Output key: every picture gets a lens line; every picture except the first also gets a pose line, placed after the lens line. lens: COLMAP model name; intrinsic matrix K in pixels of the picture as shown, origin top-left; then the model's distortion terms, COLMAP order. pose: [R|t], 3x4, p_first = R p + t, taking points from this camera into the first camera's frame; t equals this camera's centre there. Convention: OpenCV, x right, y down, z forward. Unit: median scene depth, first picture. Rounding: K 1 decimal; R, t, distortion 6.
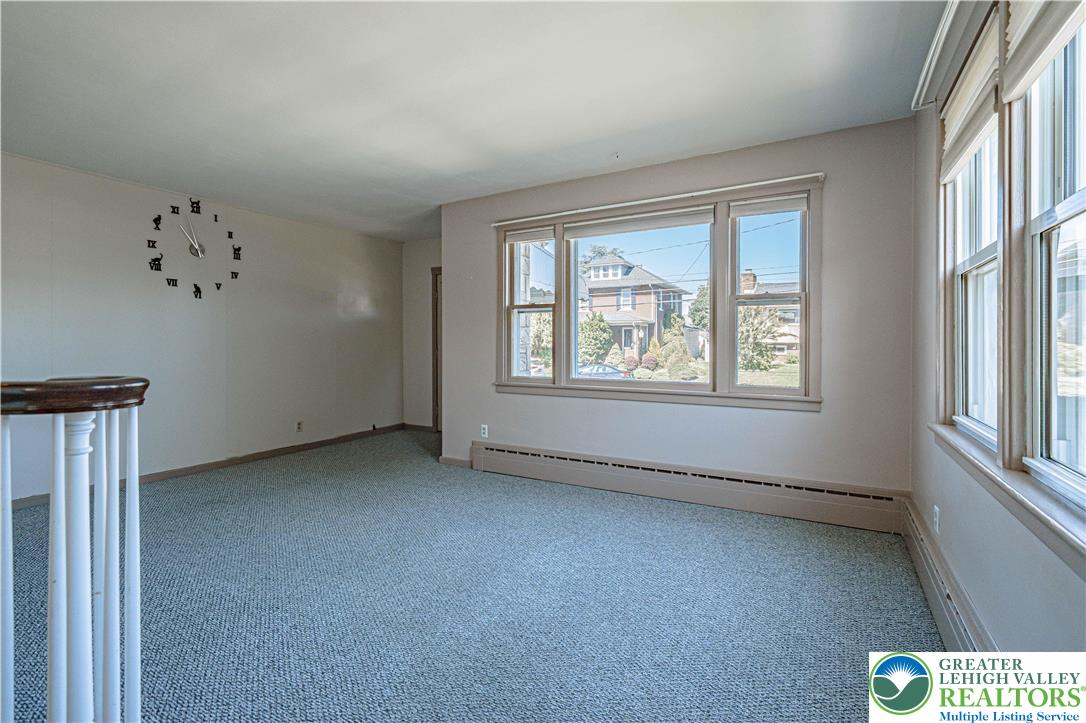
lens RADIAL K [[505.7, 0, 538.5], [0, 505.7, 351.7], [0, 0, 1]] dist [-0.000116, 0.000088]
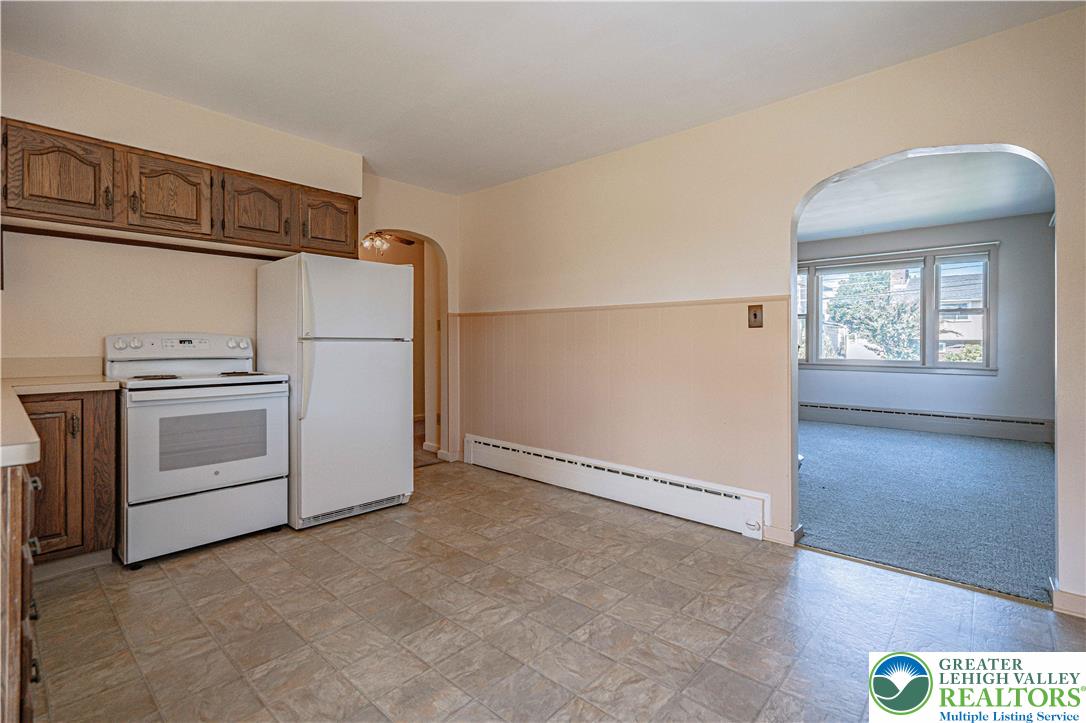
lens RADIAL K [[505.7, 0, 537.7], [0, 505.7, 347.1], [0, 0, 1]] dist [-0.000116, 0.000088]
pose [[0.976424, 0.002554, -0.215845, -0.588236], [-0.003660, 0.999982, -0.004723, 0.031353], [0.215830, 0.005402, 0.976416, -1.004110]]
